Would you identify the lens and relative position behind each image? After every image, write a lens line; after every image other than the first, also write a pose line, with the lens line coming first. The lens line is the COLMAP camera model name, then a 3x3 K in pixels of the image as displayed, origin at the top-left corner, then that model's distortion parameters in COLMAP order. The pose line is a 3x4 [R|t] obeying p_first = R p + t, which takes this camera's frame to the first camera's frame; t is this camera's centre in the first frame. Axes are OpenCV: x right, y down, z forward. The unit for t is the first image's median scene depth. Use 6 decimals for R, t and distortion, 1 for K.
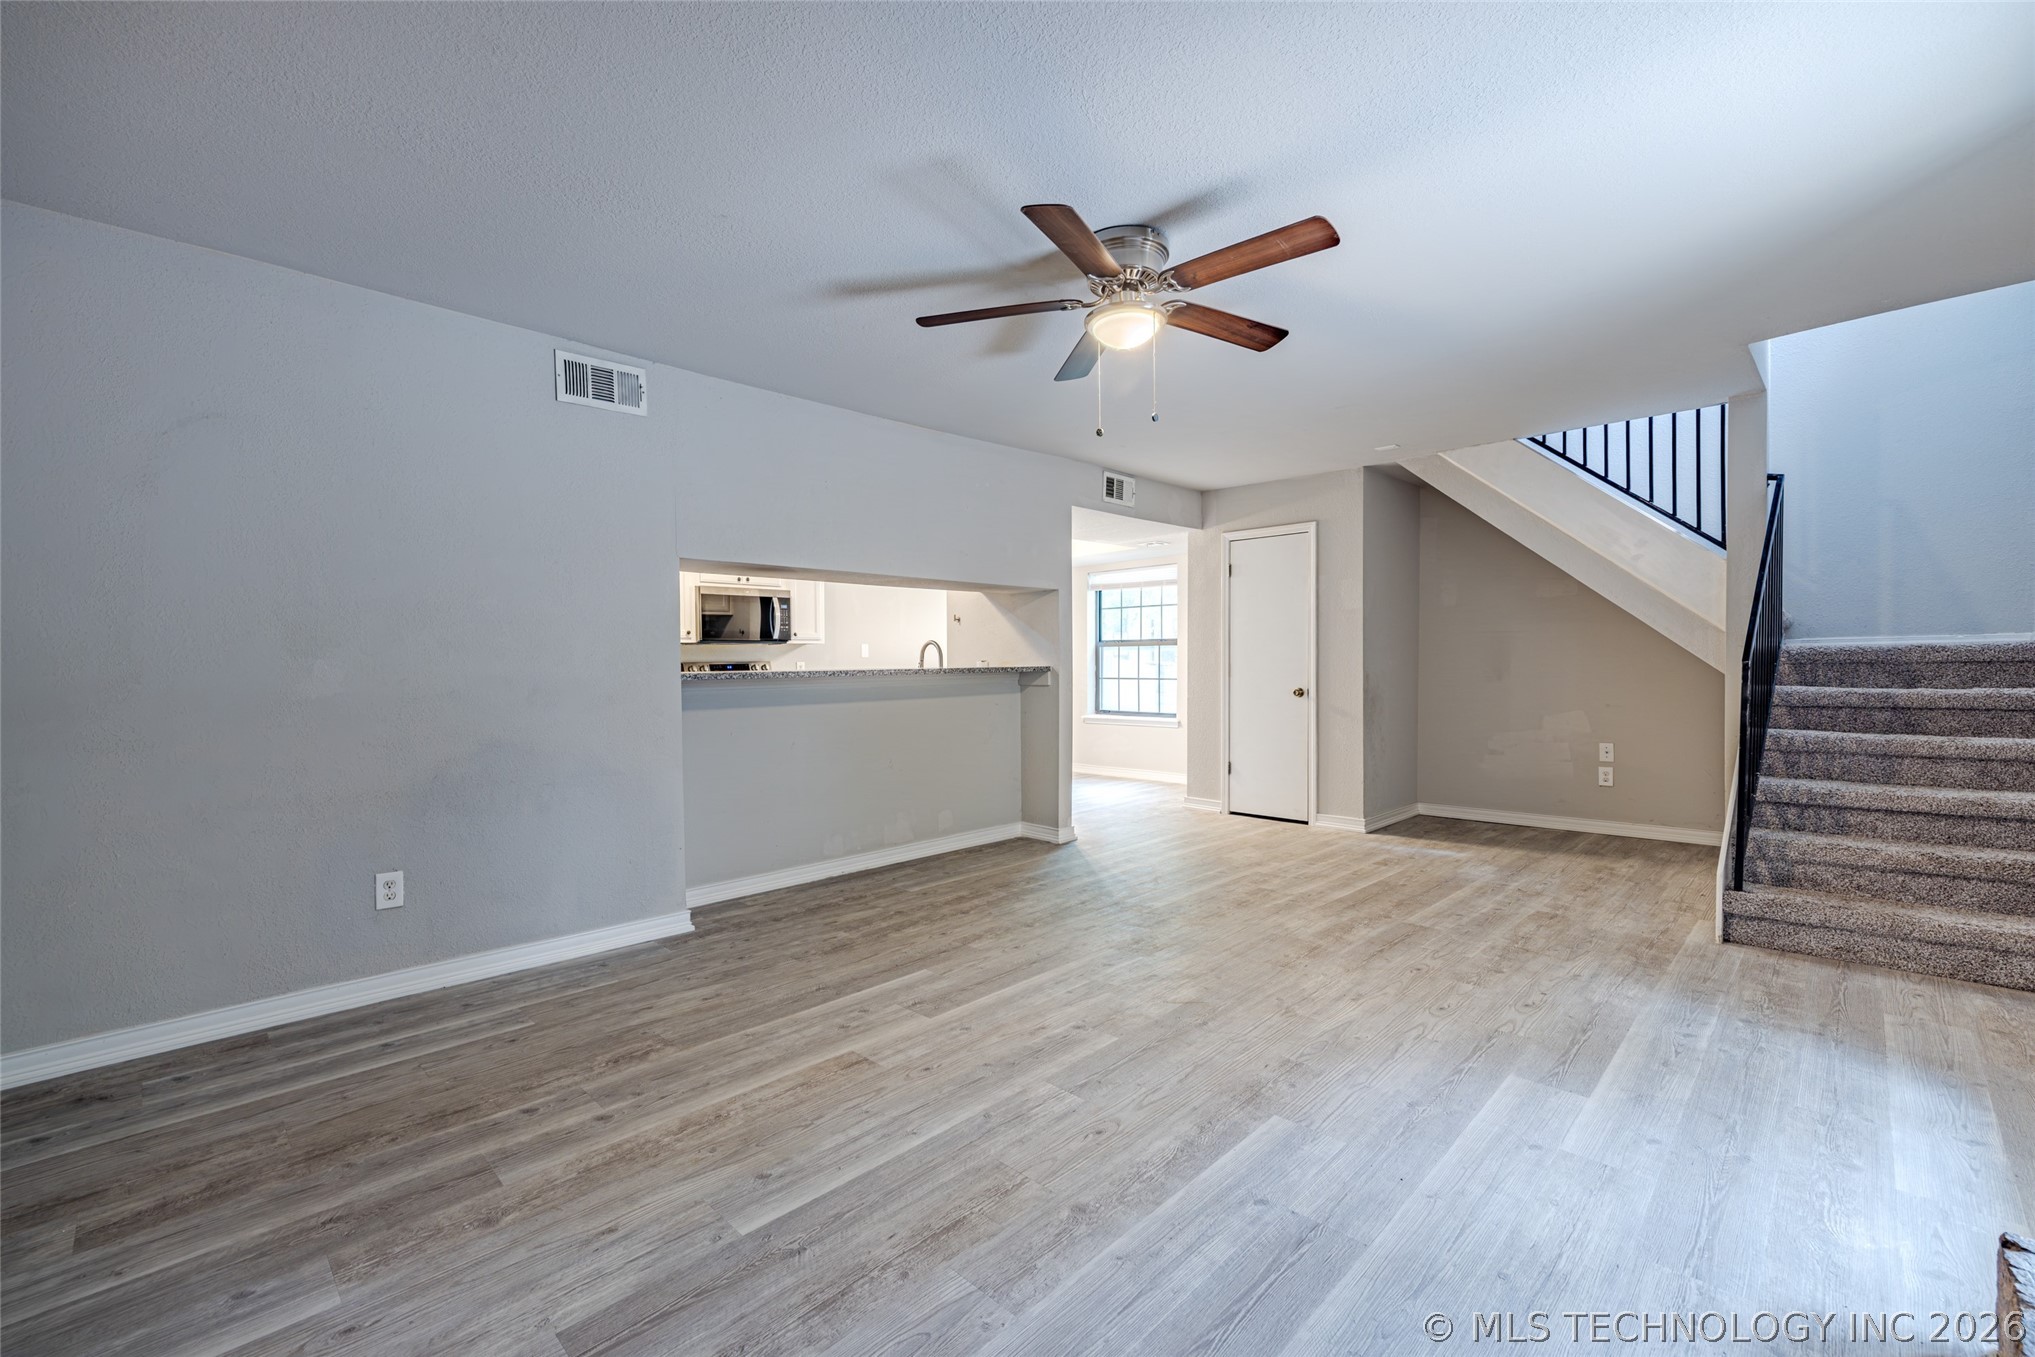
lens RADIAL K [[854.7, 0, 1010.3], [0, 854.7, 678.7], [0, 0, 1]] dist [0.001256, 0.000020]
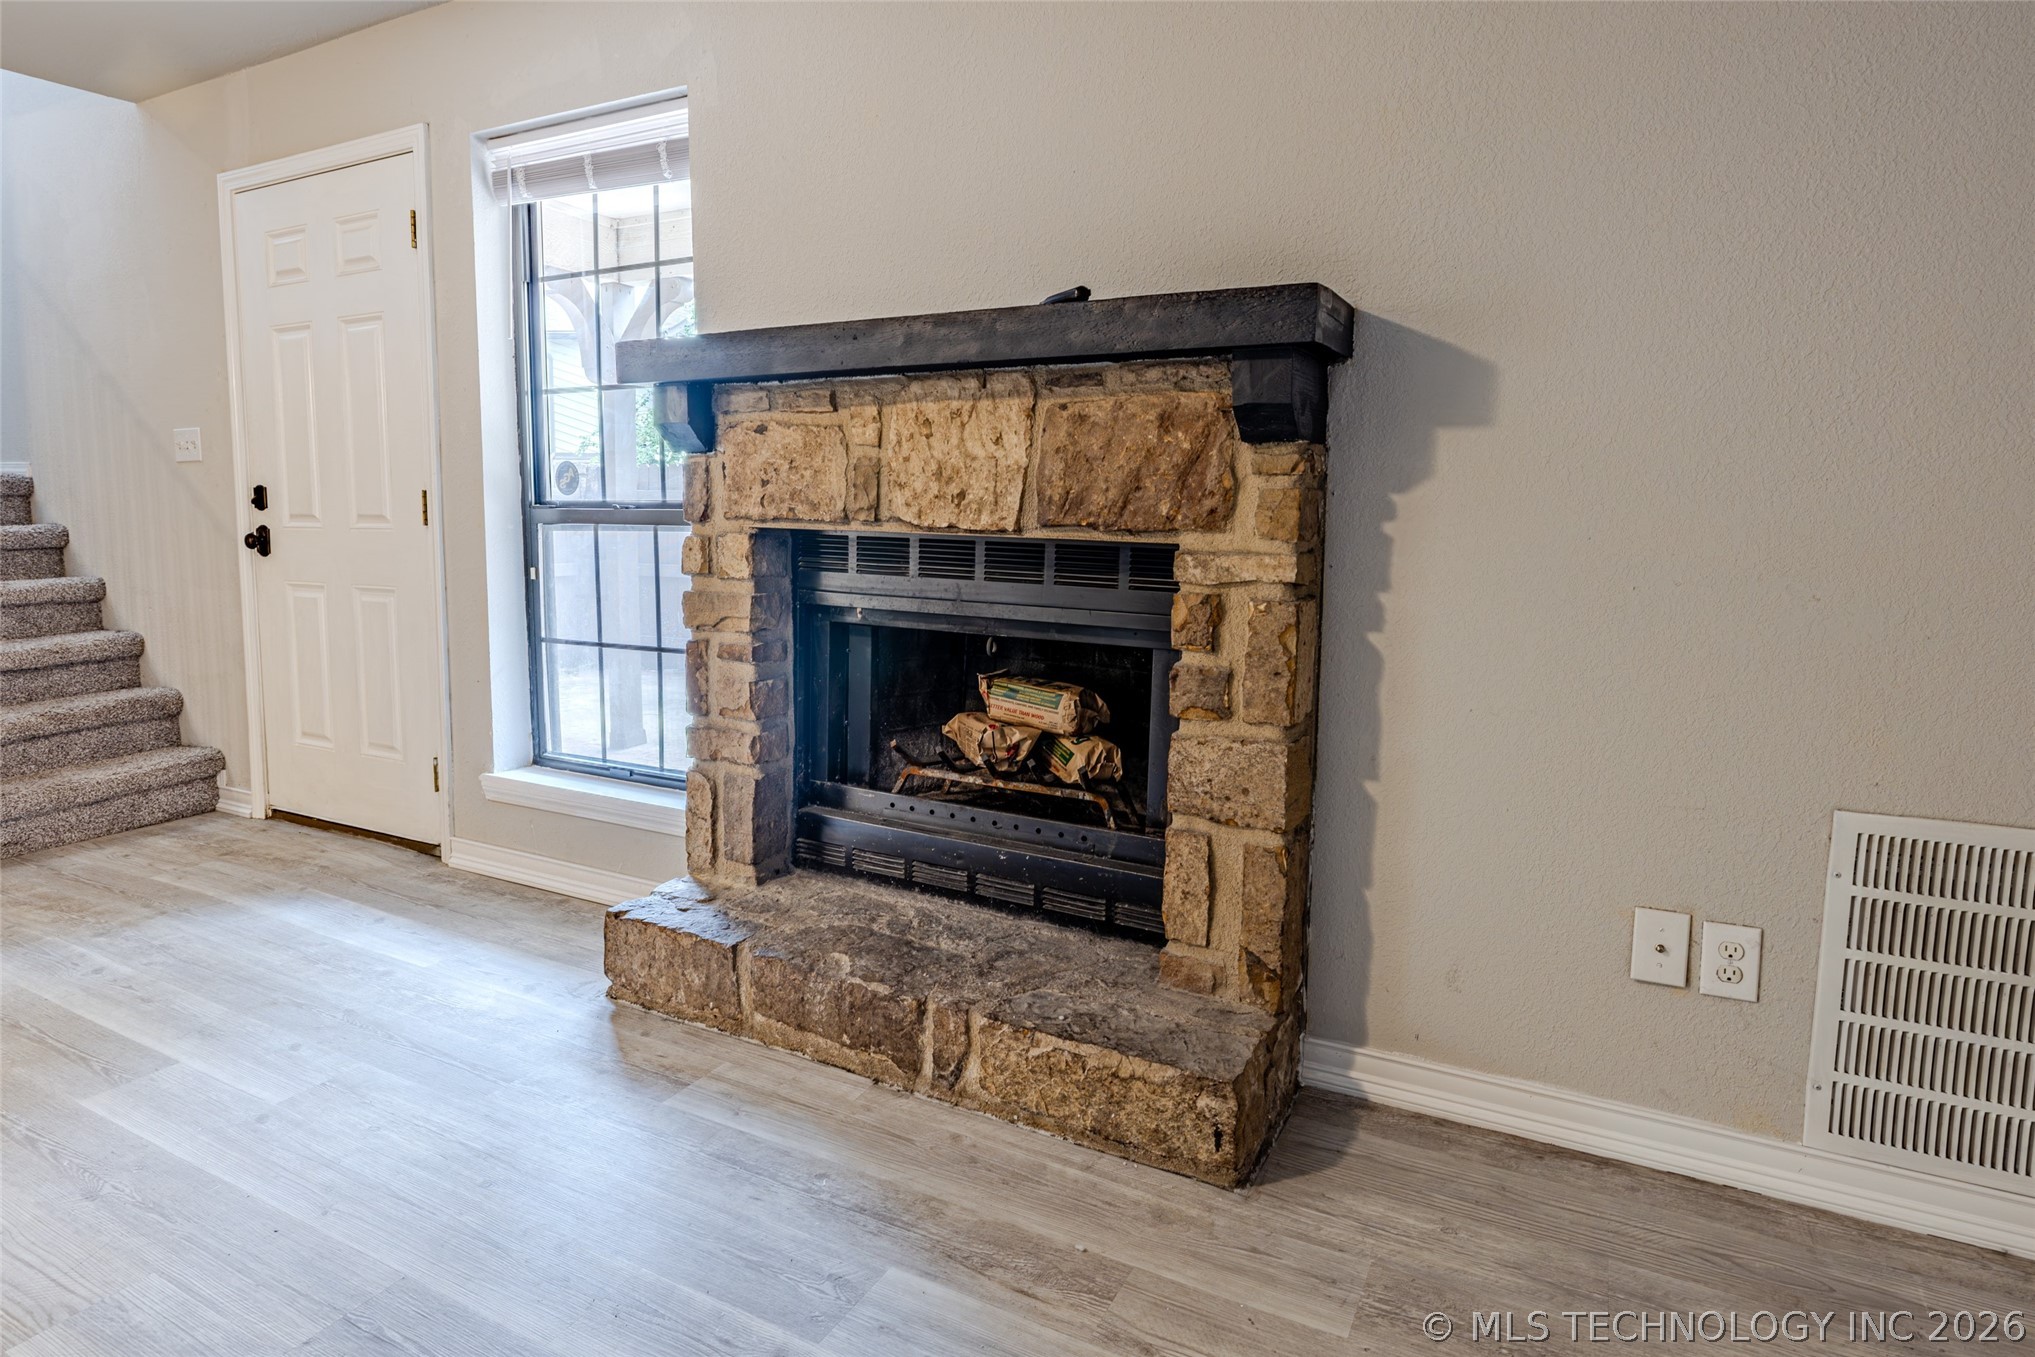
lens RADIAL K [[1169.7, 0, 946.0], [0, 1169.7, 635.3], [0, 0, 1]] dist [-0.007847, 0.000916]
pose [[-0.263780, -0.104399, 0.958917, -0.355634], [0.010703, 0.993748, 0.111135, 0.000481], [-0.964523, 0.039579, -0.261014, 0.452903]]
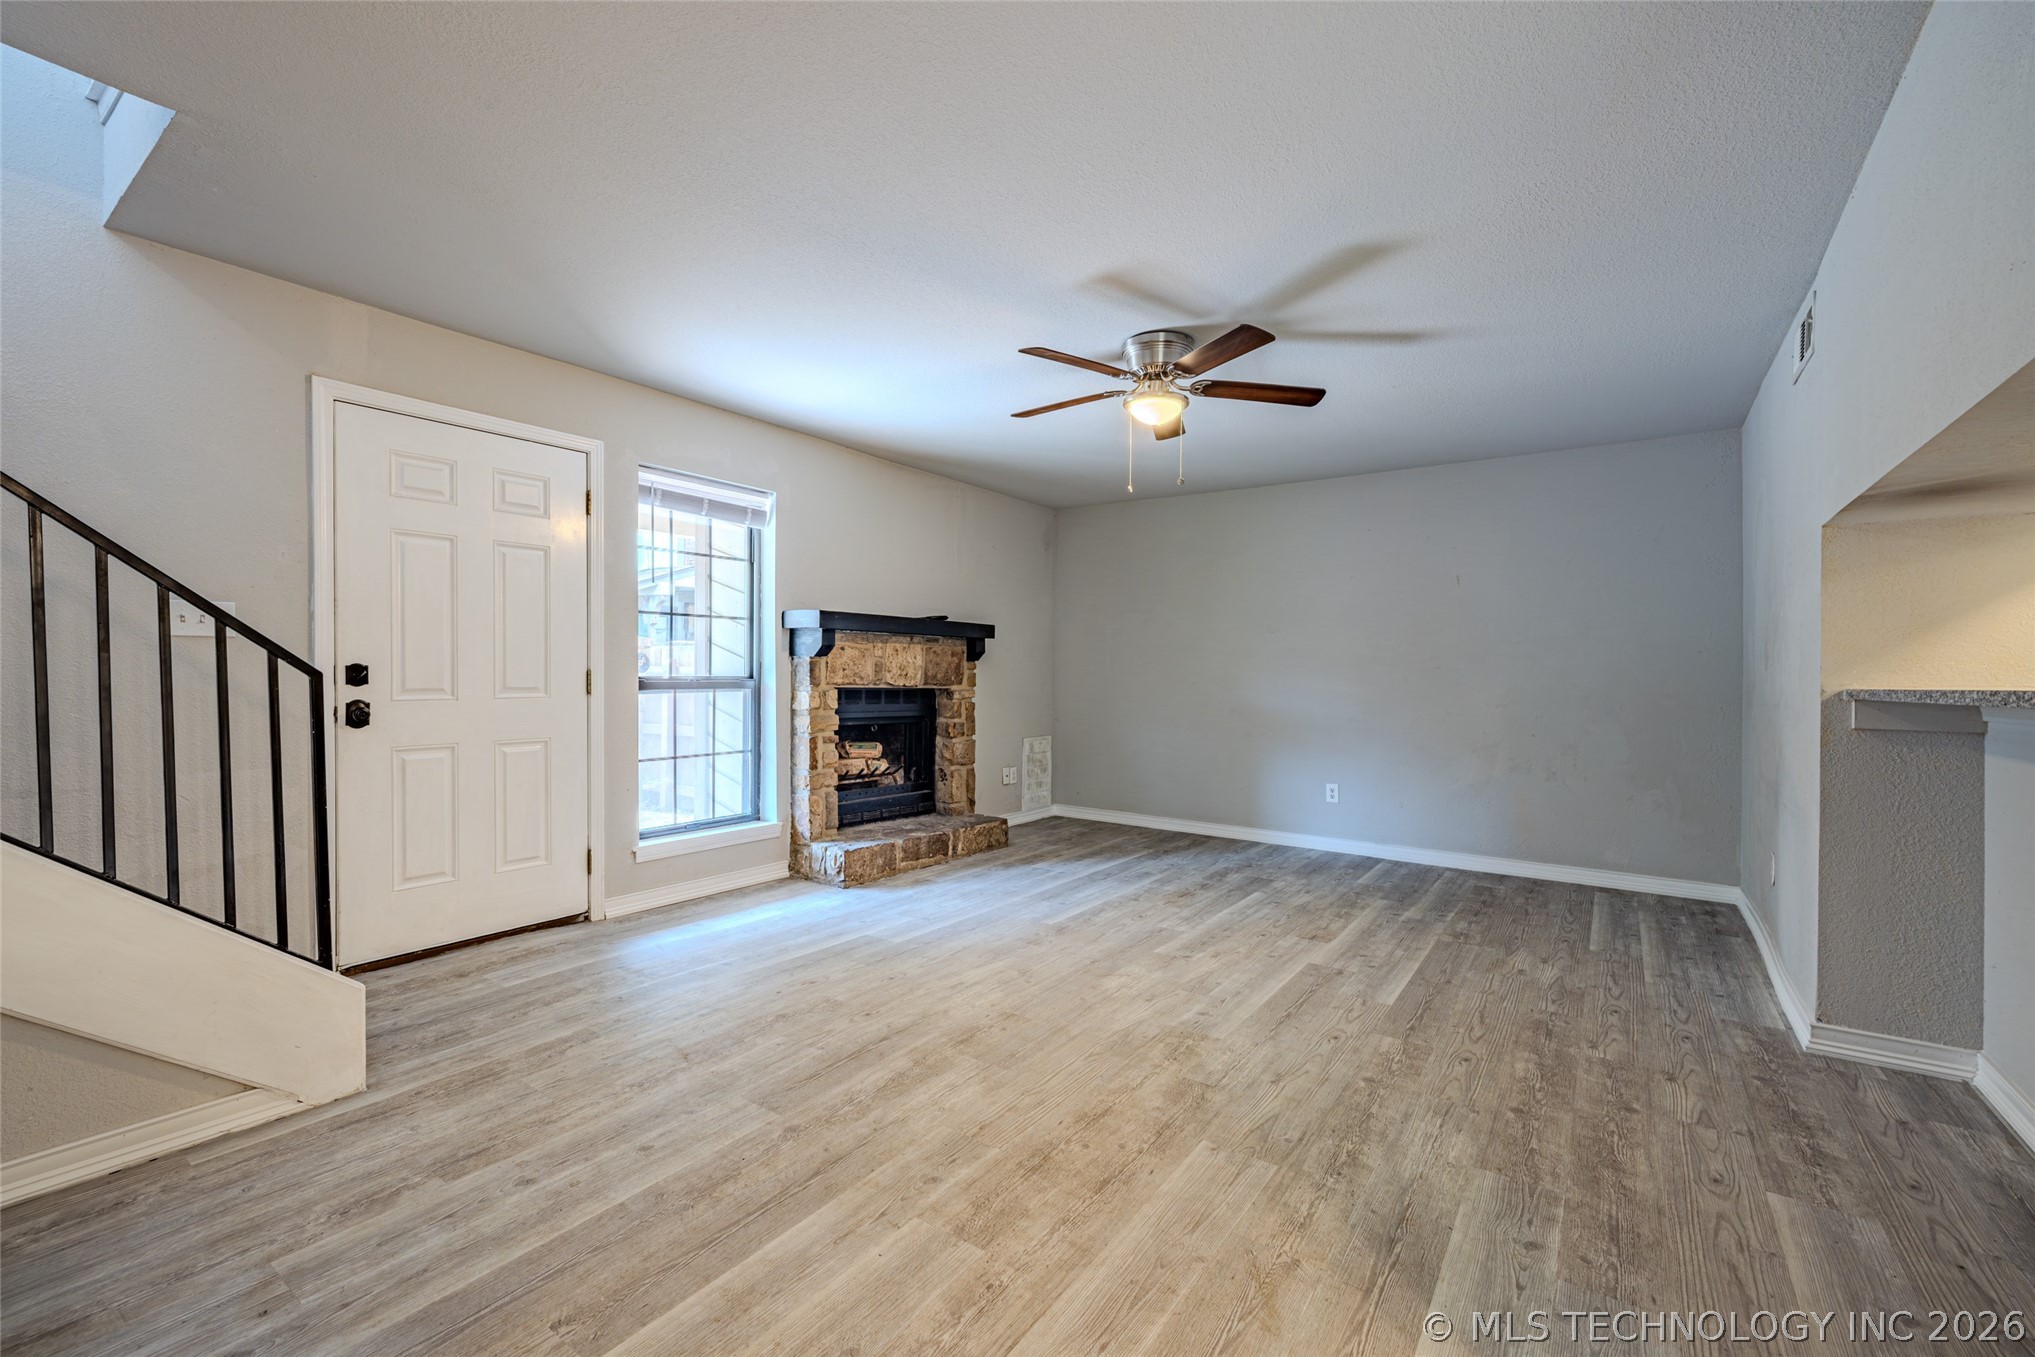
lens RADIAL K [[854.7, 0, 1010.3], [0, 854.7, 678.7], [0, 0, 1]] dist [0.001256, 0.000020]
pose [[-0.986591, 0.001006, -0.163212, 0.510032], [-0.002427, 0.999780, 0.020833, -0.035644], [0.163197, 0.020950, -0.986371, 2.045122]]
